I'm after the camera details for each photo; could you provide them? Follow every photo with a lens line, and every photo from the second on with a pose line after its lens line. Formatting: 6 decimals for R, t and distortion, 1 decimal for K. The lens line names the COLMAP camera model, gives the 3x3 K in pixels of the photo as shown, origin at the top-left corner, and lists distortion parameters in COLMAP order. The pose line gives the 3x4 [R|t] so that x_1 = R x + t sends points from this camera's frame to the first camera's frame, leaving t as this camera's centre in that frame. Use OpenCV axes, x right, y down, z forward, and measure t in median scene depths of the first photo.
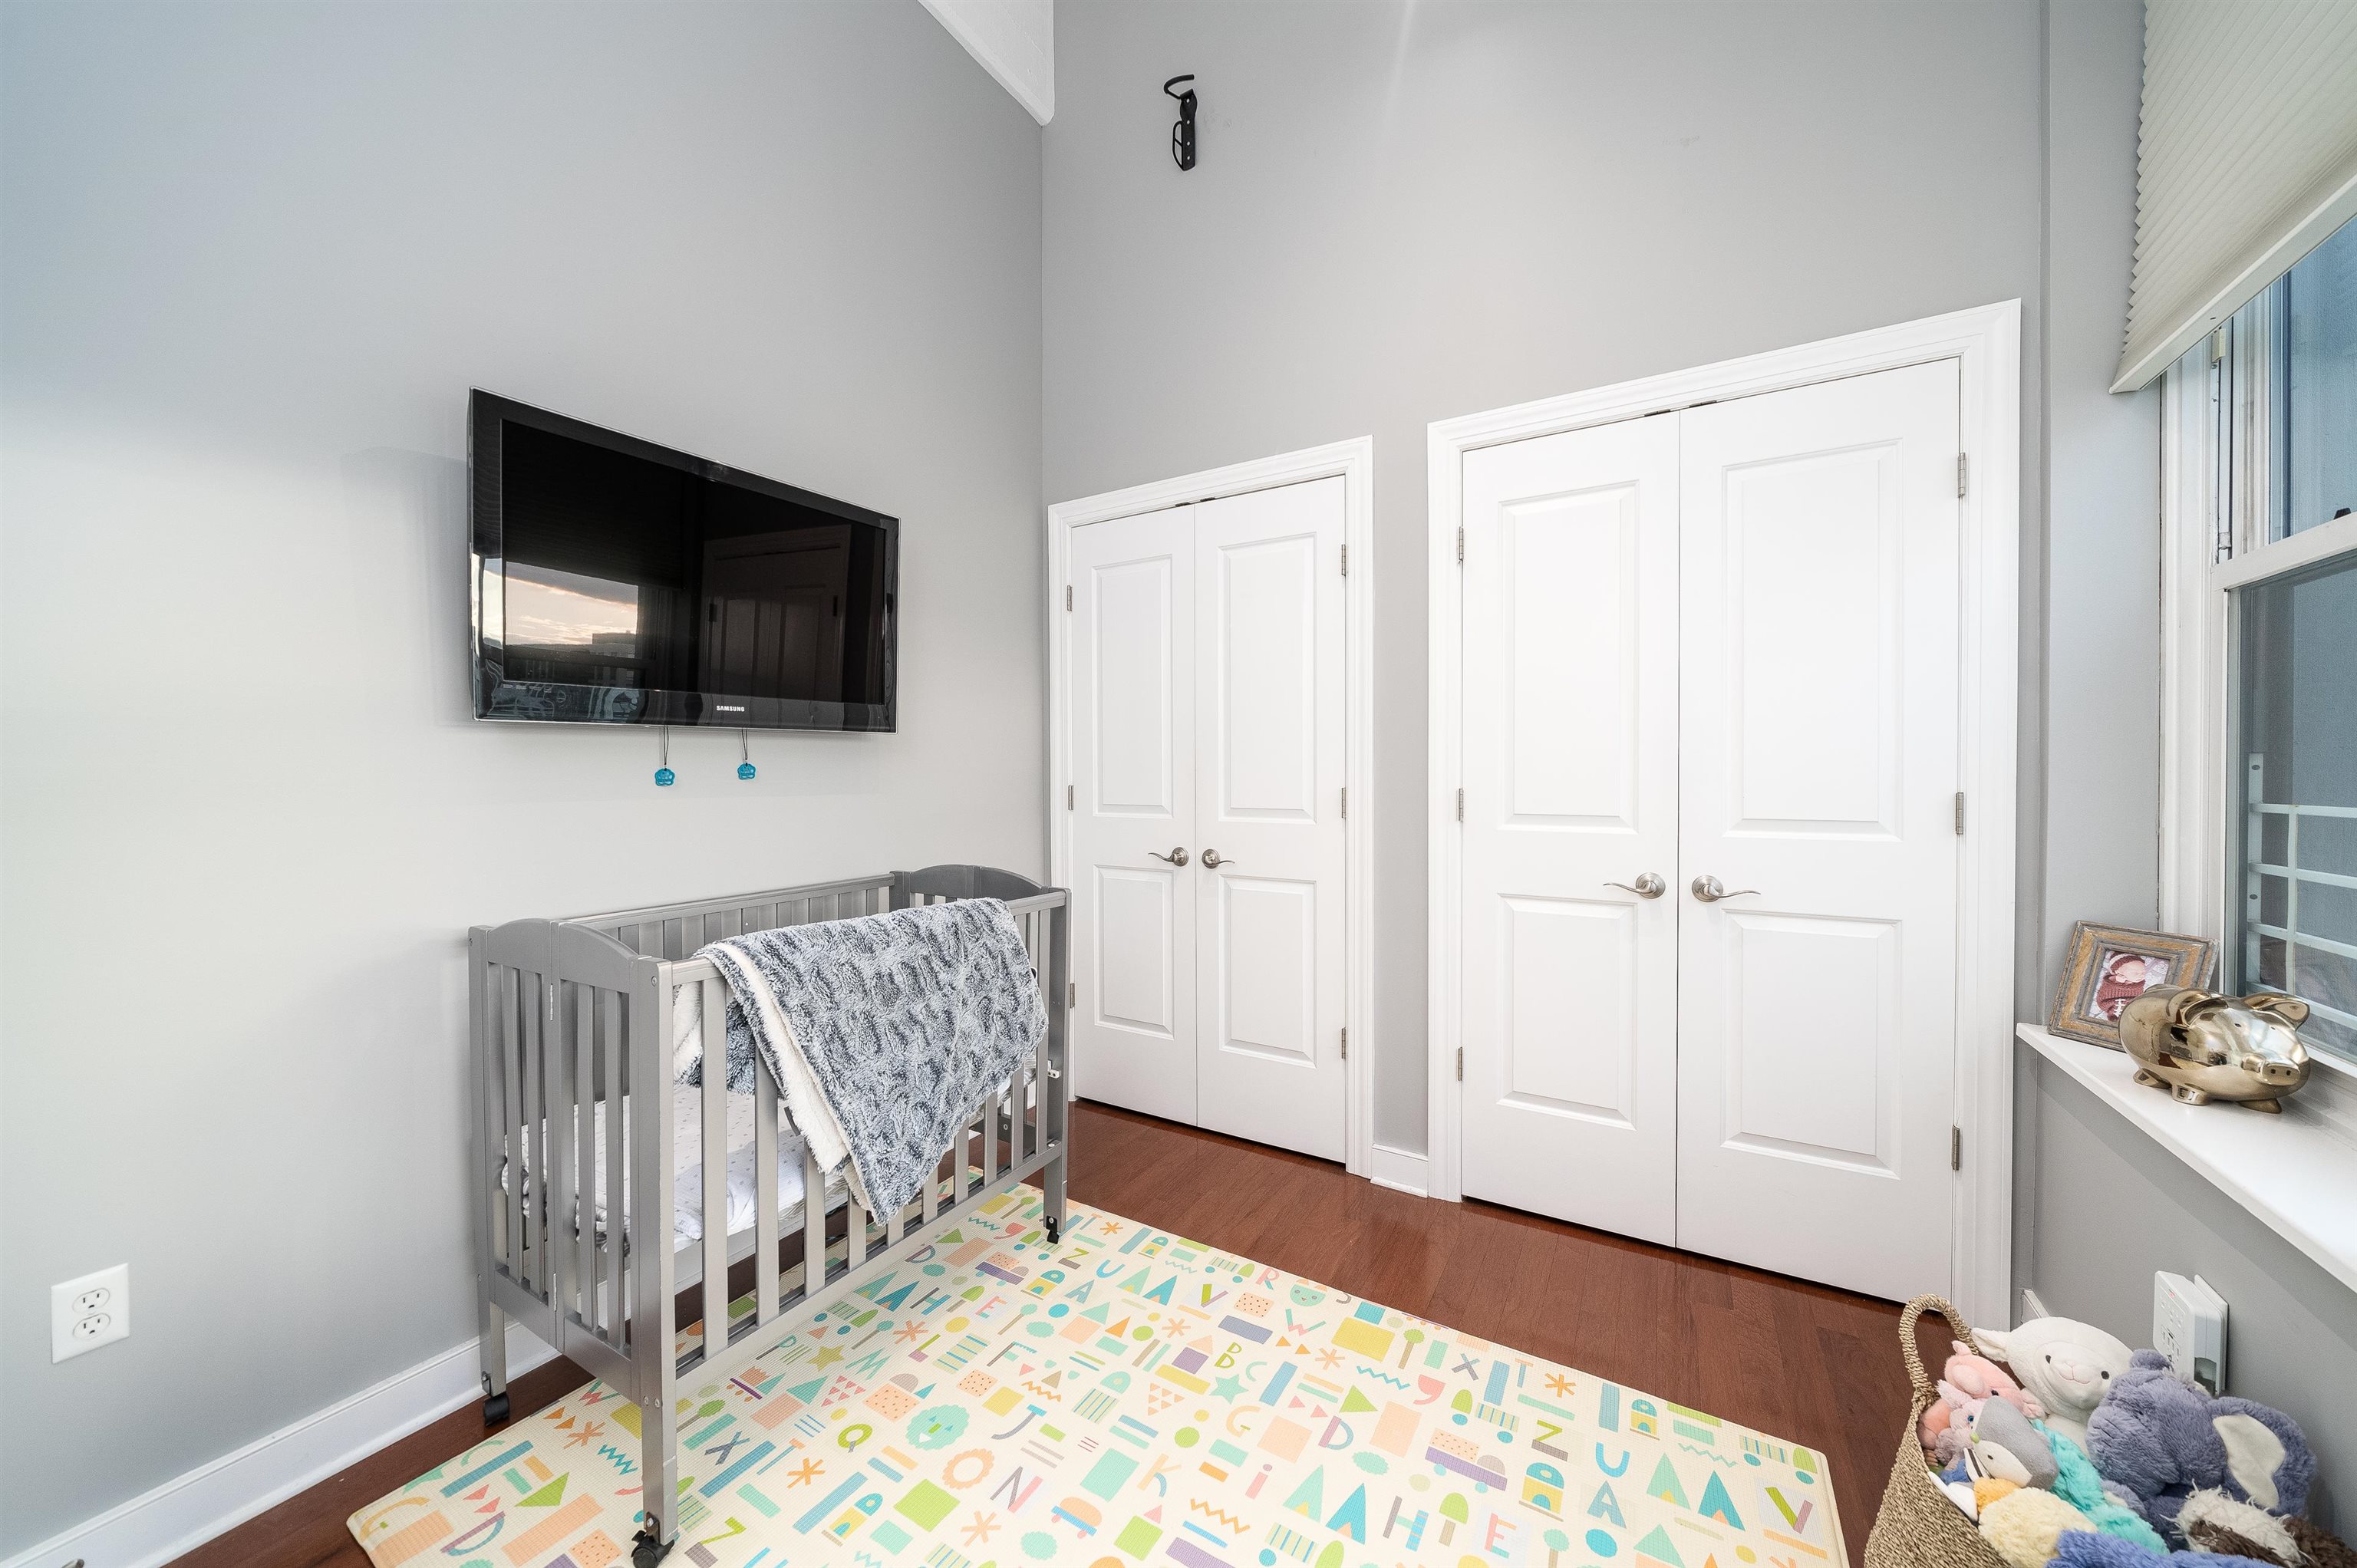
lens RADIAL K [[812.0, 0, 1193.0], [0, 812.0, 802.0], [0, 0, 1]] dist [-0.006635, -0.000812]
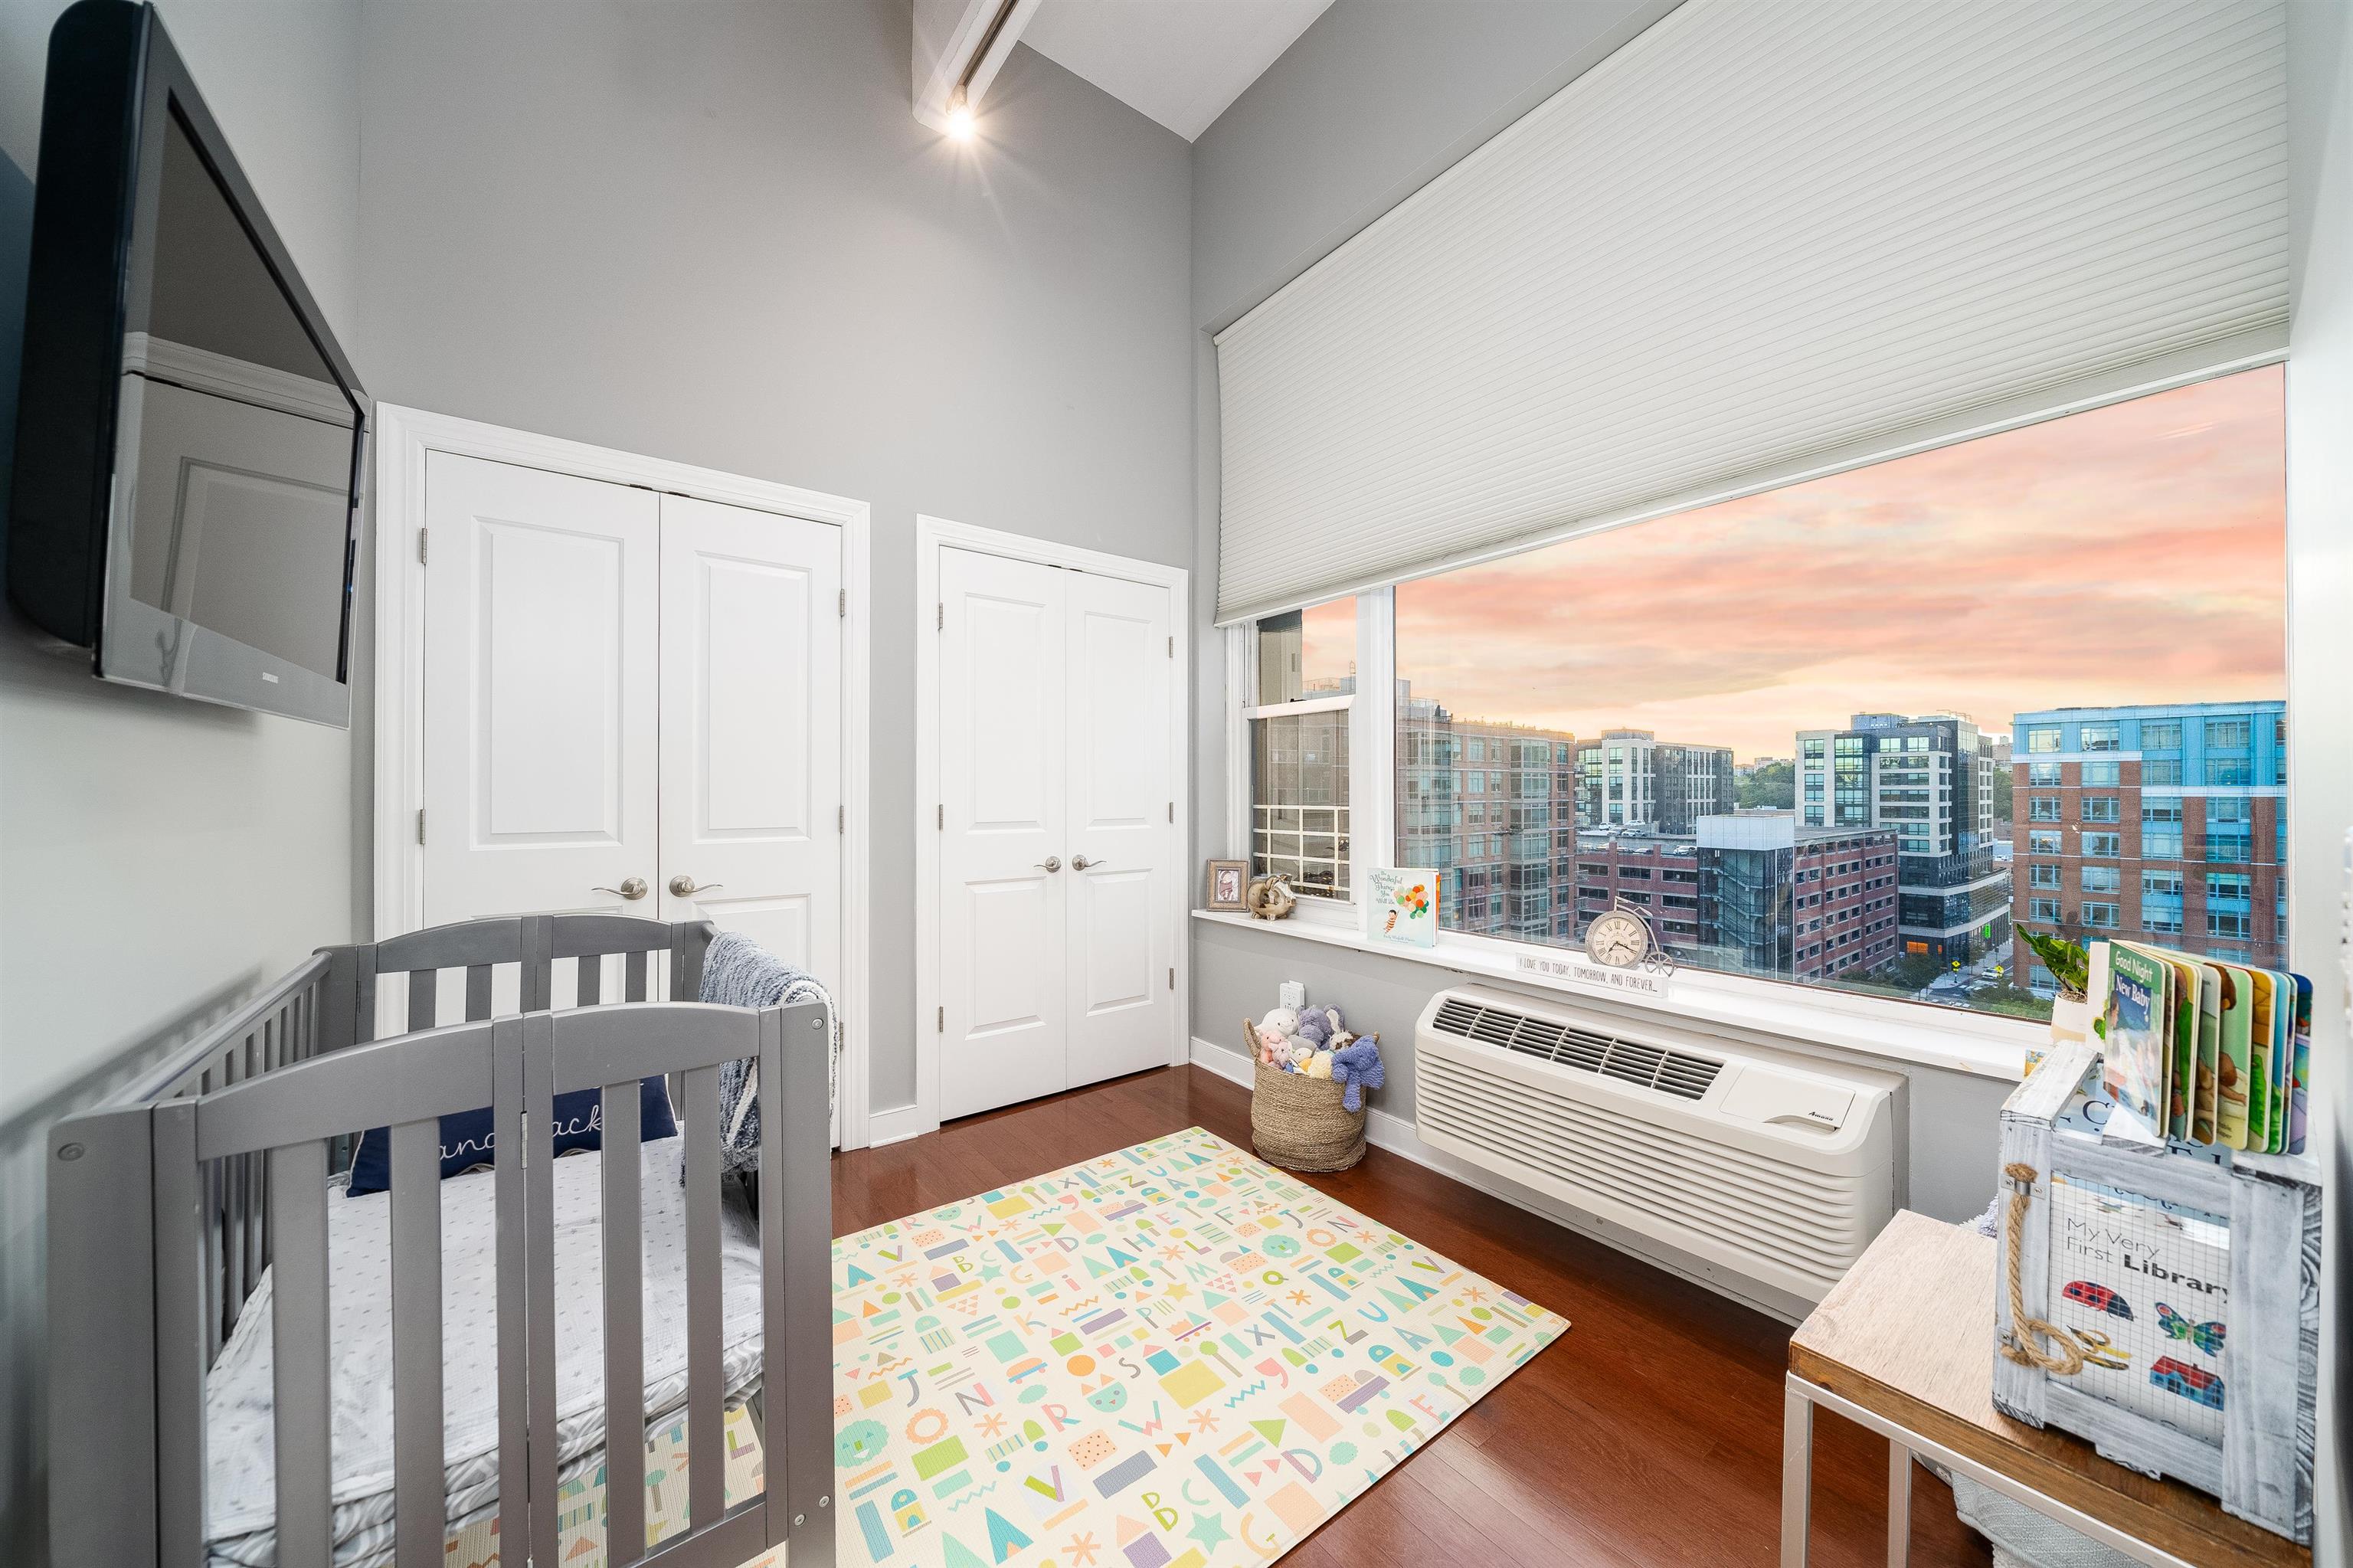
lens RADIAL K [[810.8, 0, 1211.0], [0, 810.8, 801.6], [0, 0, 1]] dist [-0.006635, -0.000812]
pose [[0.362581, -0.021582, 0.931702, -0.970265], [0.017410, 0.999714, 0.016383, -0.047871], [-0.931790, 0.010281, 0.362853, 0.177121]]
